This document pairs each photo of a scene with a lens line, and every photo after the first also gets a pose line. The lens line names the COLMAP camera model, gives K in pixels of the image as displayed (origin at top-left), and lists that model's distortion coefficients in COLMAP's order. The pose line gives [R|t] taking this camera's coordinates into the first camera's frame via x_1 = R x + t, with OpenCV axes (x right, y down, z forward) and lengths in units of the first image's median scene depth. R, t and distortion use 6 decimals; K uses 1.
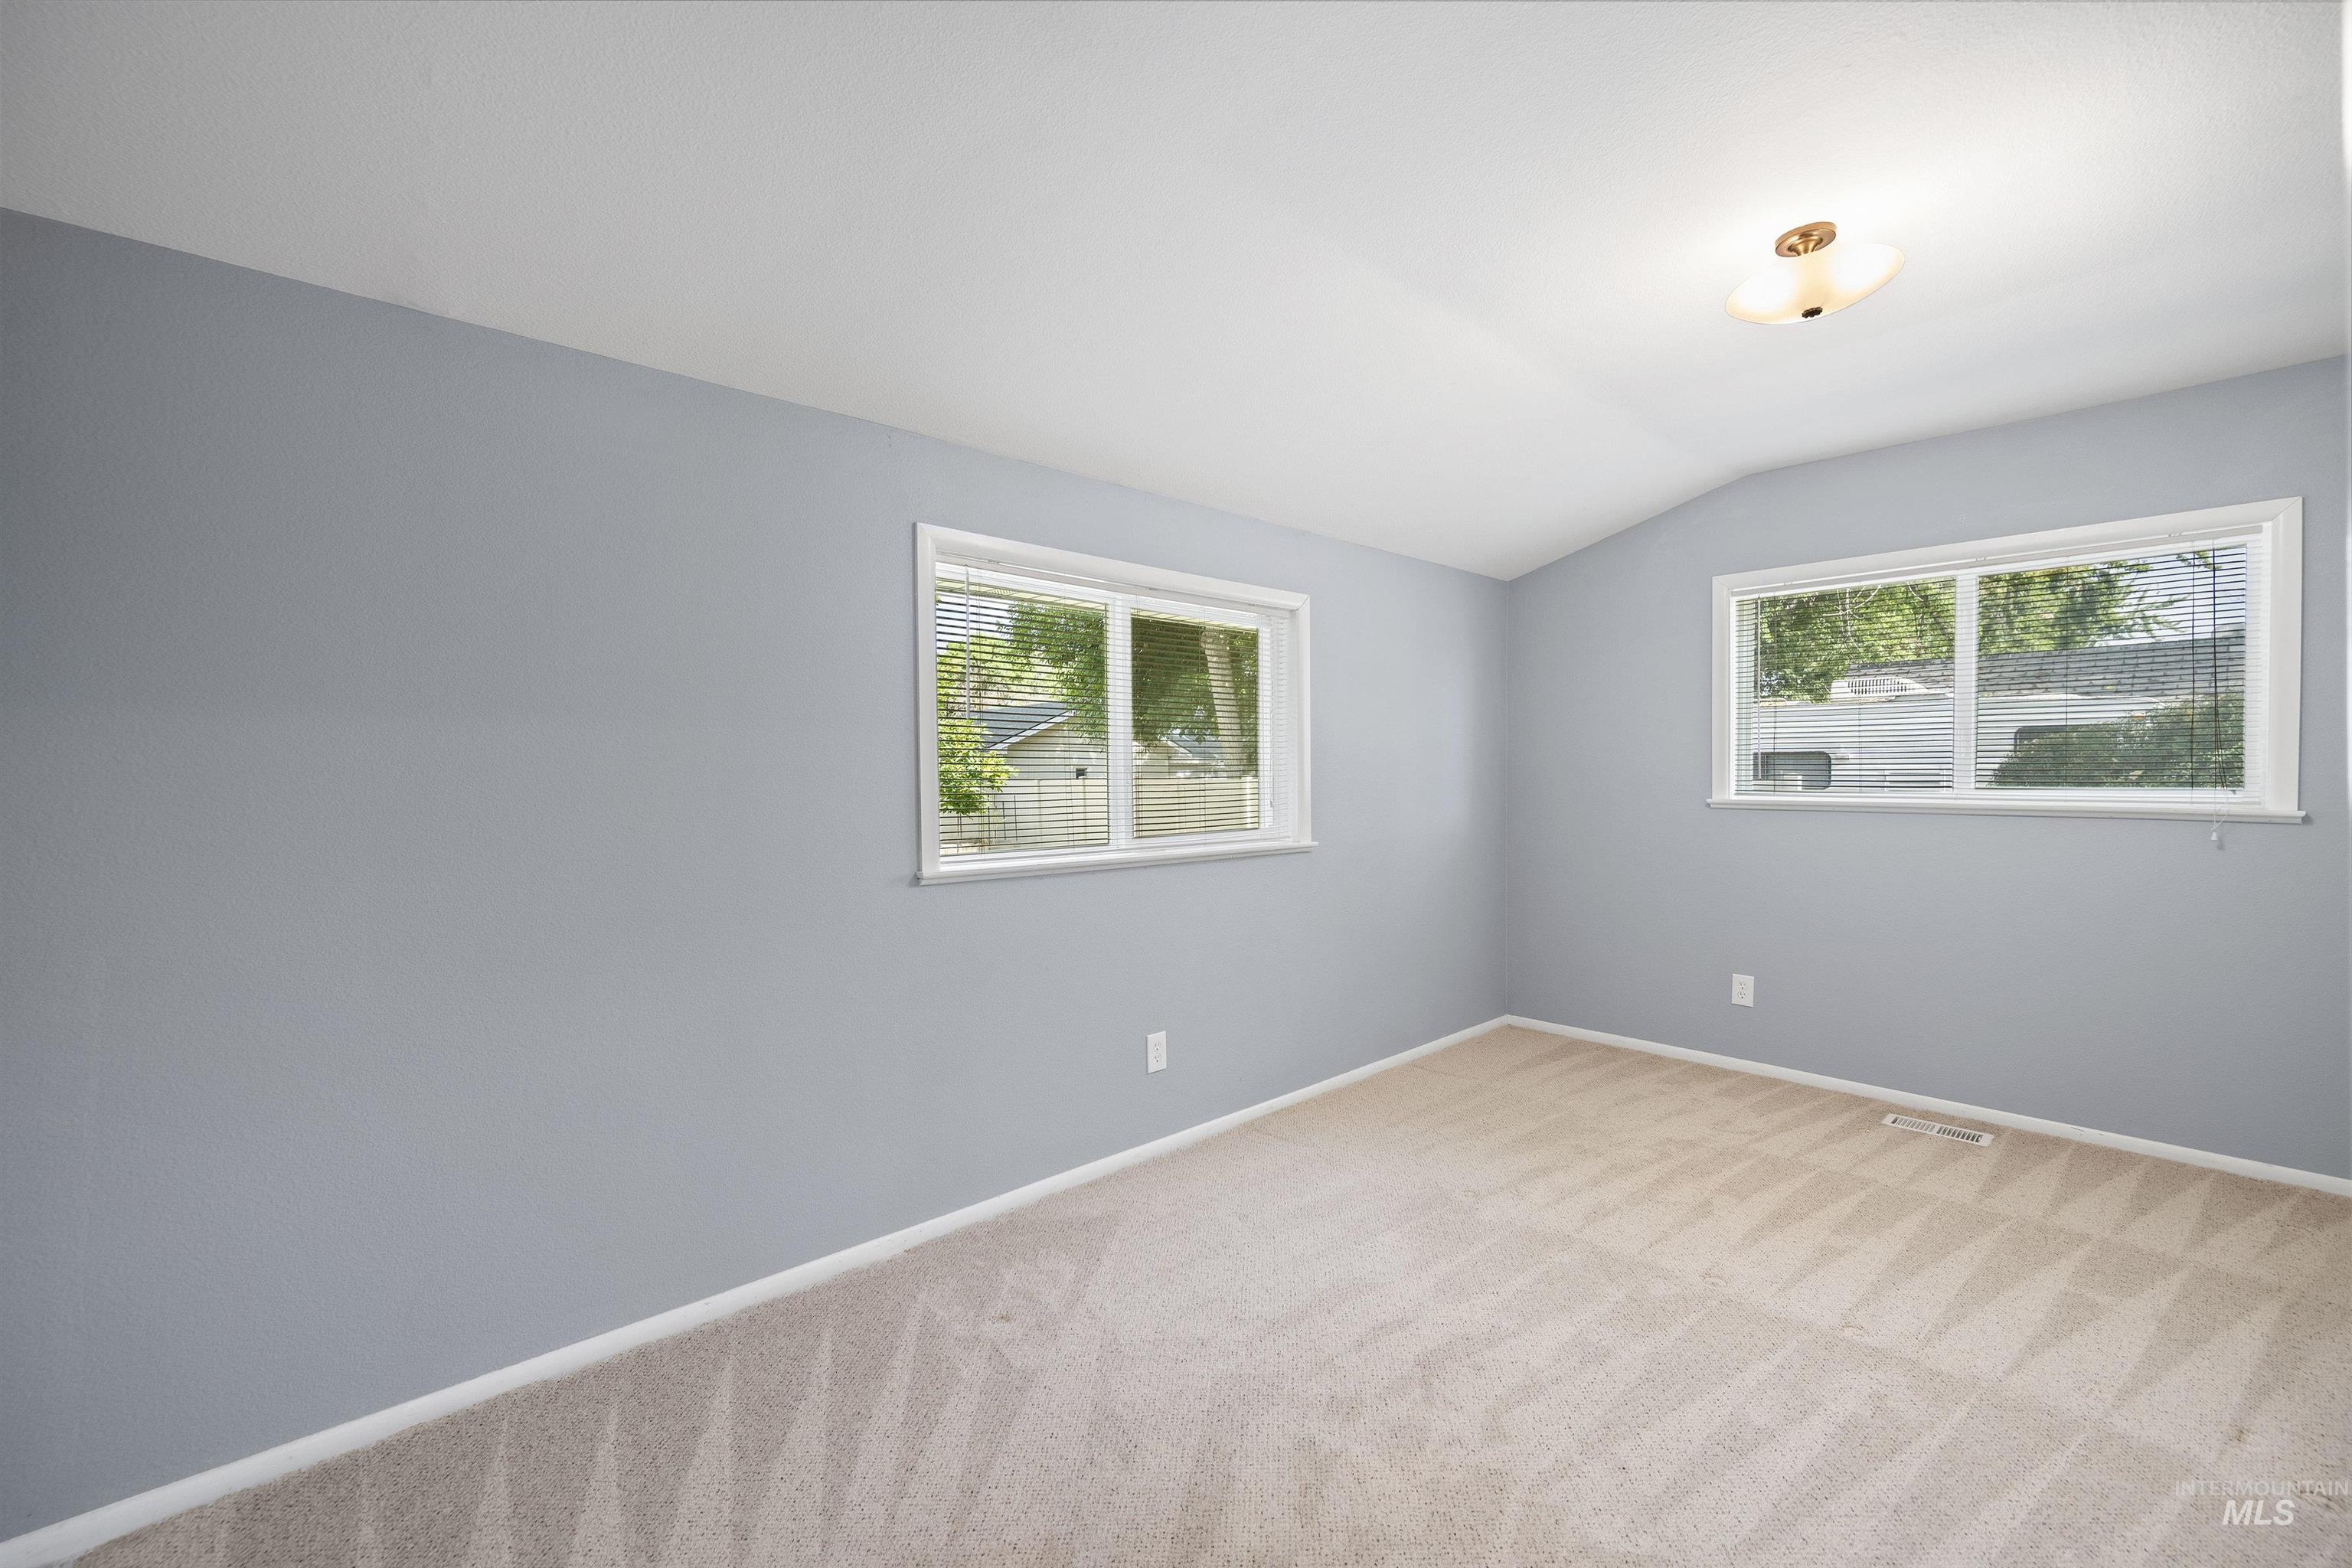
lens RADIAL K [[1004.4, 0, 1188.9], [0, 1004.4, 786.5], [0, 0, 1]] dist [0.002659, -0.000590]
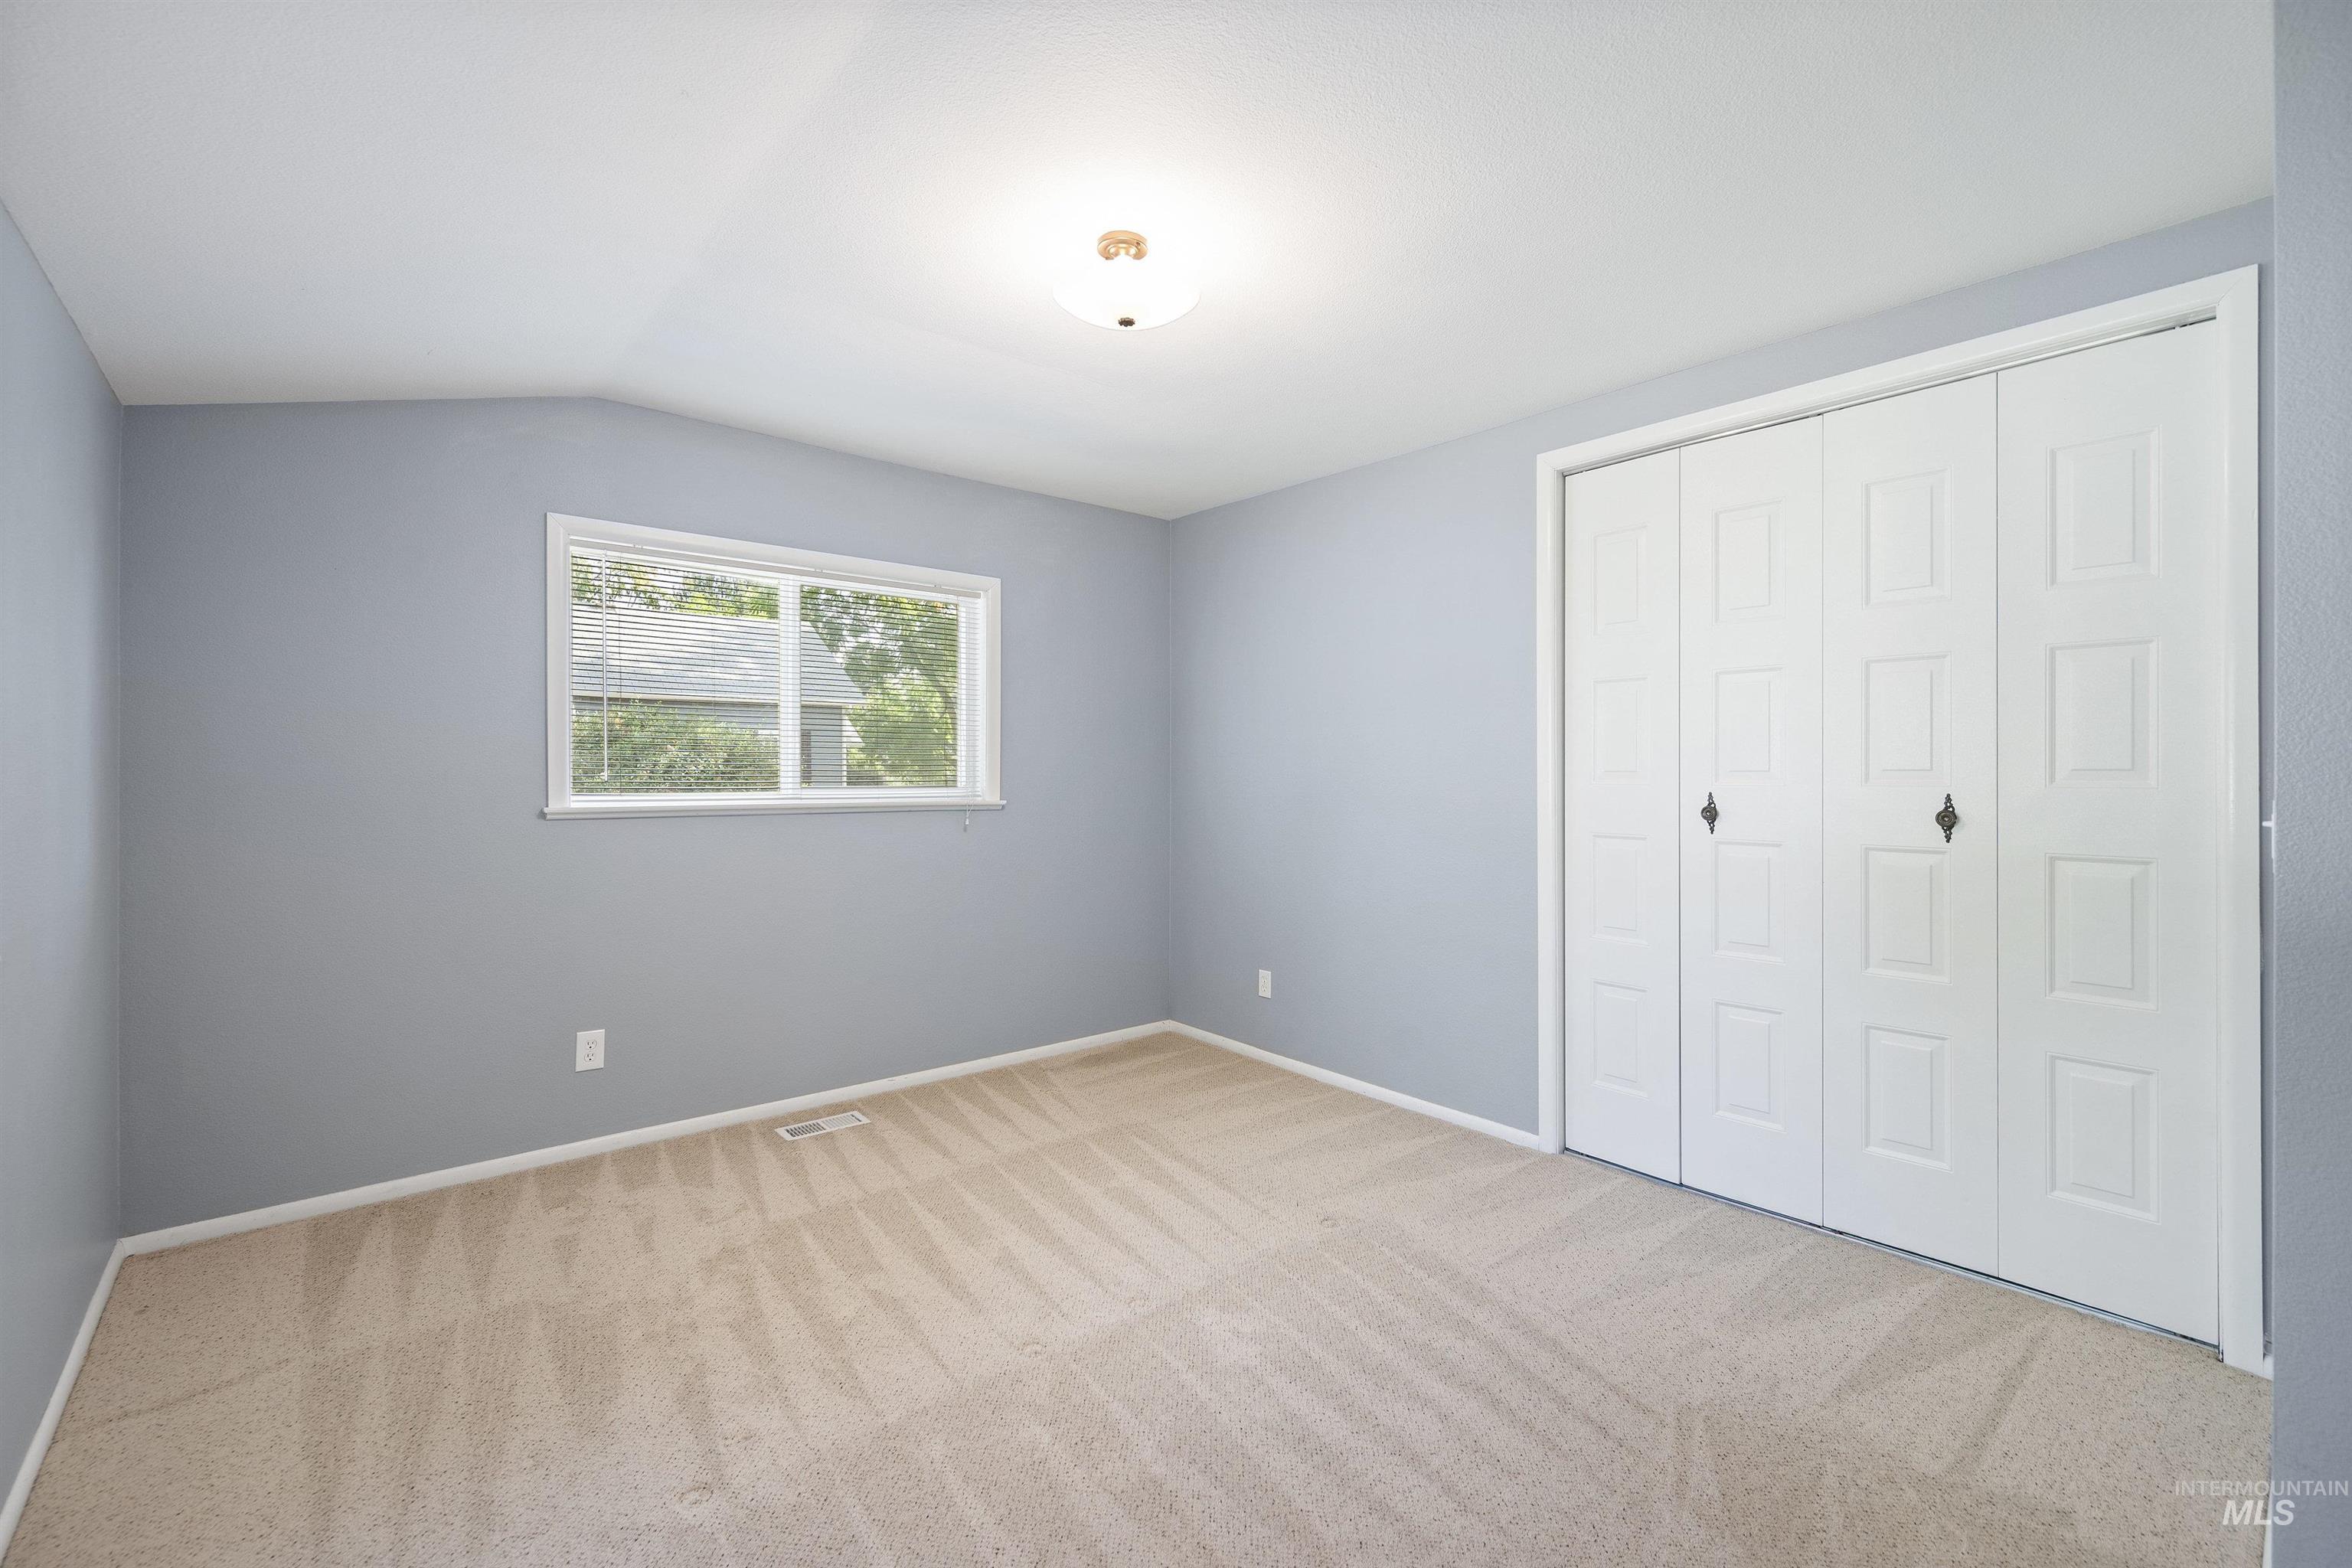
lens RADIAL K [[1004.4, 0, 1187.9], [0, 1004.4, 769.6], [0, 0, 1]] dist [0.002659, -0.000590]
pose [[0.030581, 0.001871, 0.999531, -0.278942], [0.009484, 0.999953, -0.002162, -0.013255], [-0.999487, 0.009546, 0.030562, 0.642864]]
